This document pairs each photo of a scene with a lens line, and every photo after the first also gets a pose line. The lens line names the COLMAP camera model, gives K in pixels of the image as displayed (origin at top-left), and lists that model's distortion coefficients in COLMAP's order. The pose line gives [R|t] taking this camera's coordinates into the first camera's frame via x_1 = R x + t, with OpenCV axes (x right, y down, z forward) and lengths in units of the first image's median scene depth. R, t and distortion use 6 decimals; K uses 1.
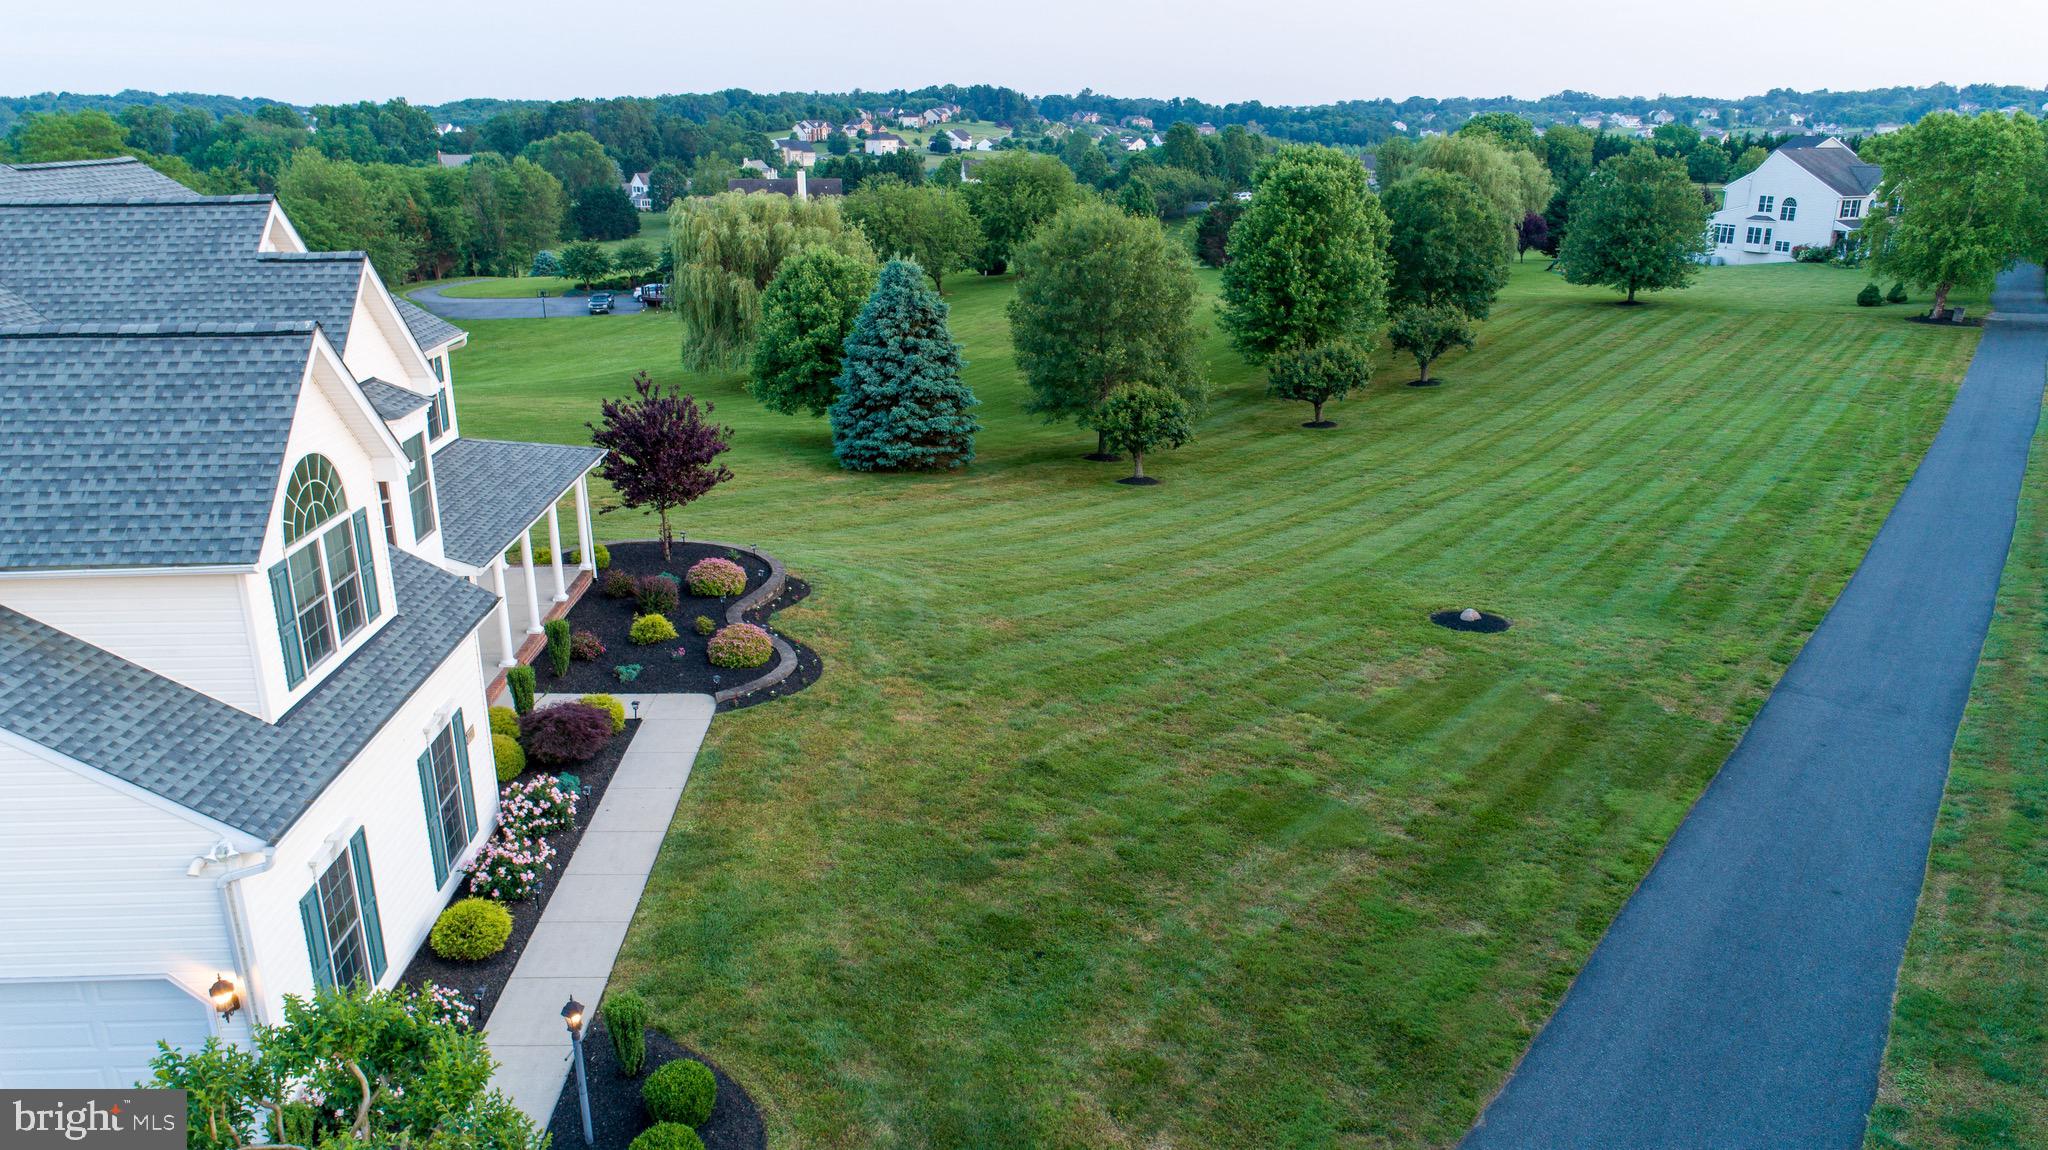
lens RADIAL K [[1429.8, 0, 1022.8], [0, 1429.8, 601.9], [0, 0, 1]] dist [-0.009316, 0.010531]
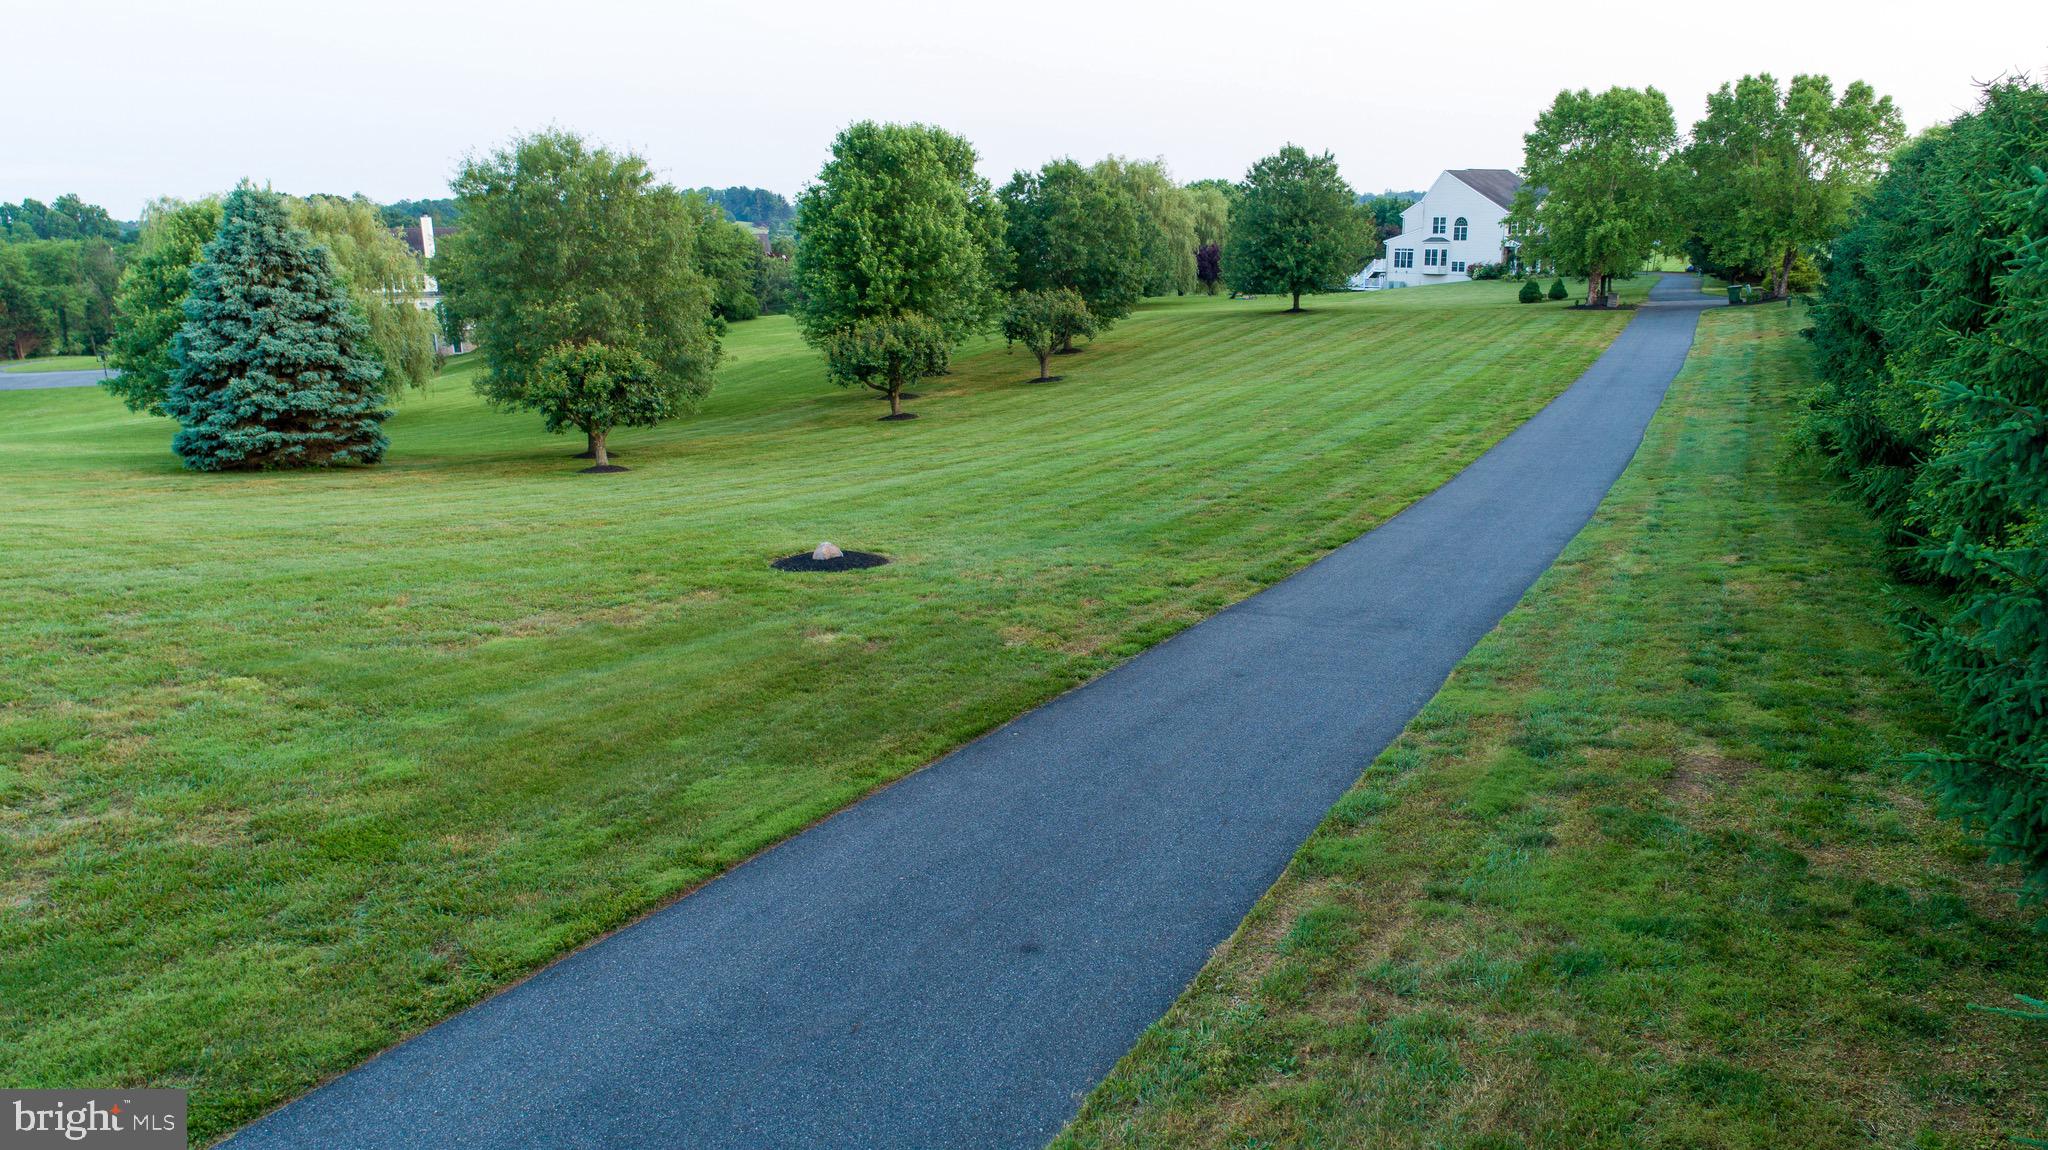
lens RADIAL K [[1429.8, 0, 1022.8], [0, 1429.8, 601.9], [0, 0, 1]] dist [-0.009316, 0.010531]
pose [[0.987130, -0.057998, 0.149033, 0.142849], [0.067430, 0.995976, -0.059029, 0.035878], [-0.145009, 0.068318, 0.987069, 0.164712]]
